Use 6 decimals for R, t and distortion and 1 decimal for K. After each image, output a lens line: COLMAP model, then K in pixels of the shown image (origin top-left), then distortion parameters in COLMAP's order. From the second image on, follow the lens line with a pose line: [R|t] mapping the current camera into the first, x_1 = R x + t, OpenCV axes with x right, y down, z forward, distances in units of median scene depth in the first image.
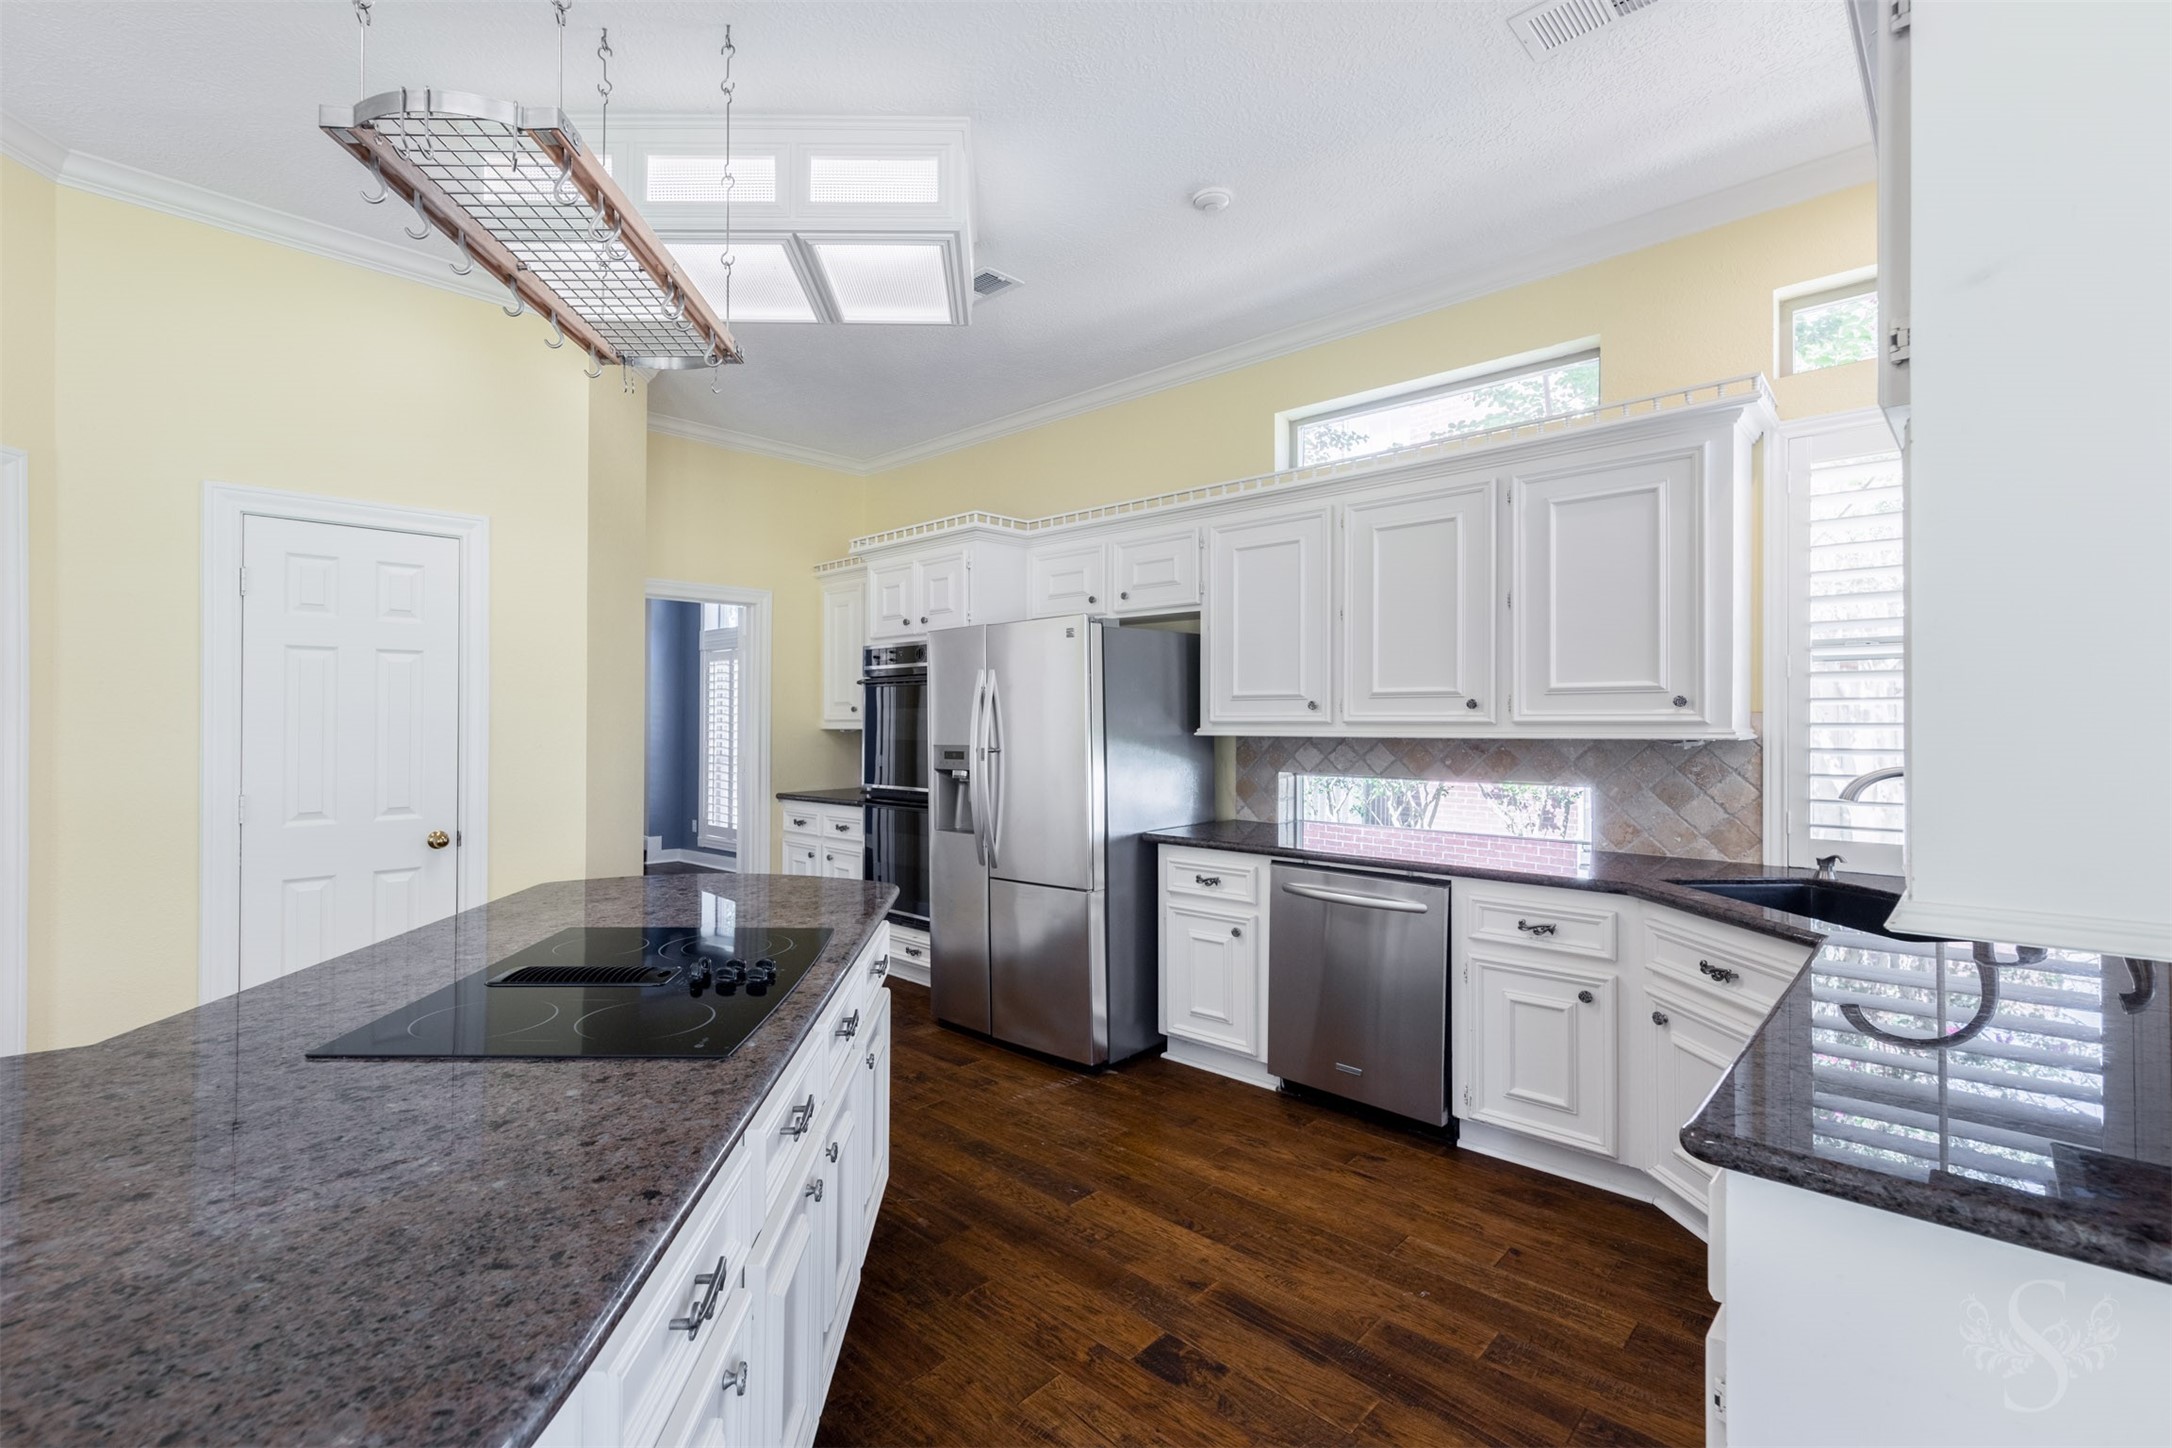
lens RADIAL K [[954.0, 0, 981.0], [0, 954.0, 729.8], [0, 0, 1]] dist [0.013416, -0.002602]
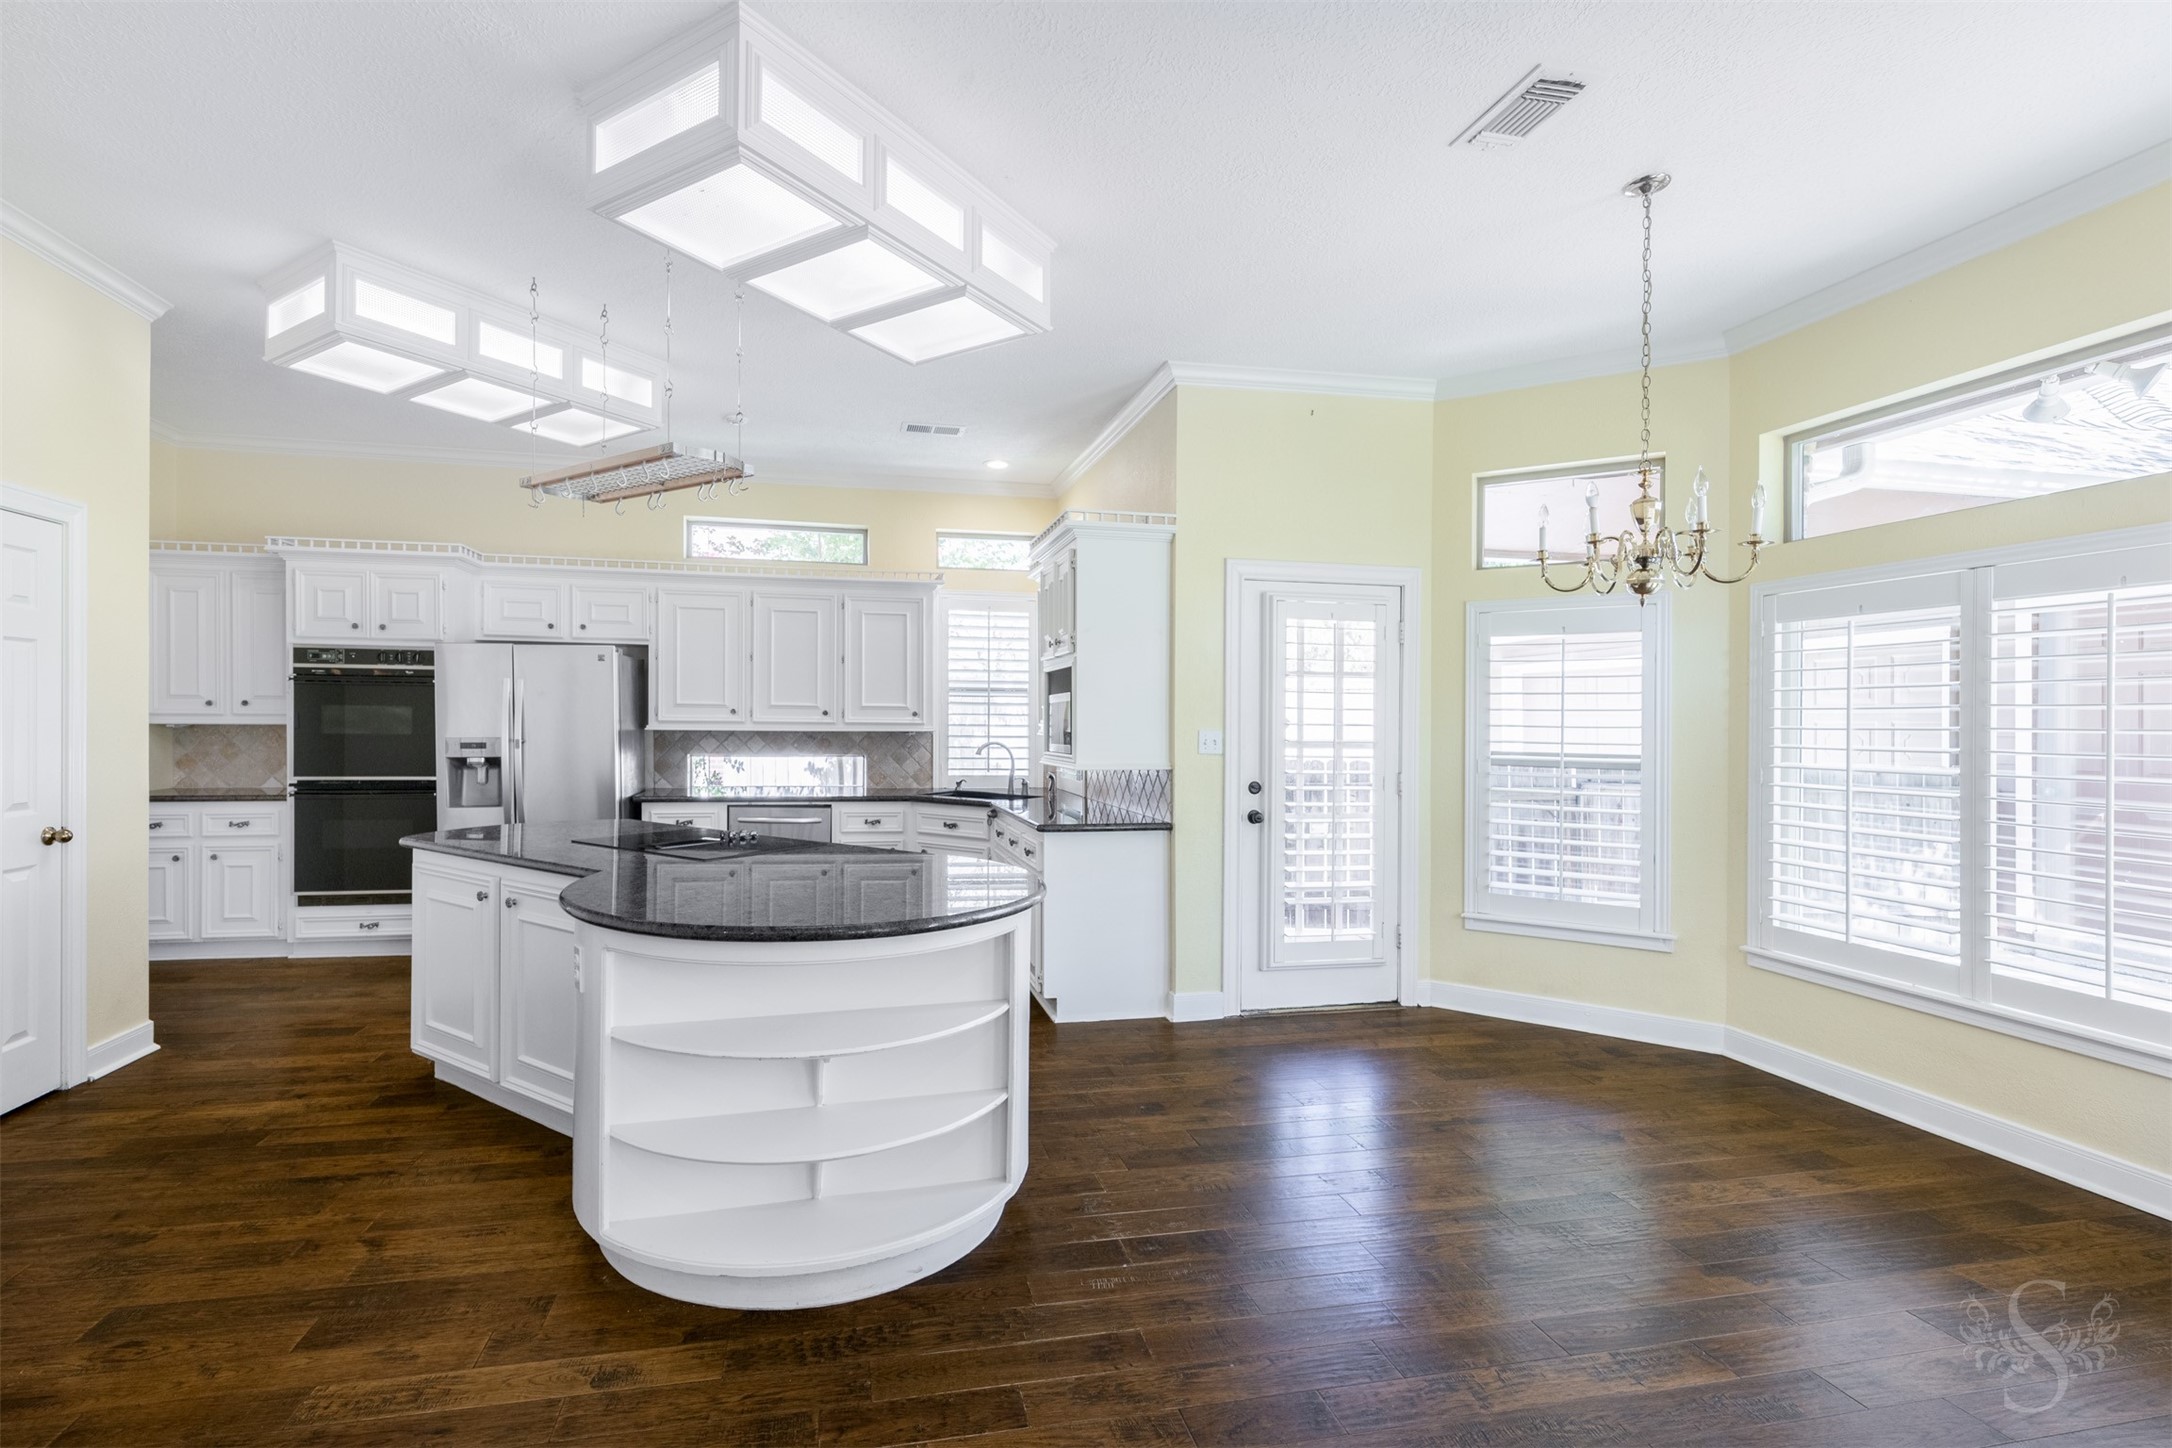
lens RADIAL K [[949.6, 0, 1063.2], [0, 949.6, 731.6], [0, 0, 1]] dist [0.008712, 0.000188]
pose [[0.513831, -0.000467, 0.857891, -0.805494], [-0.002829, 0.999993, 0.002238, 0.003701], [-0.857887, -0.003577, 0.513826, -0.340571]]
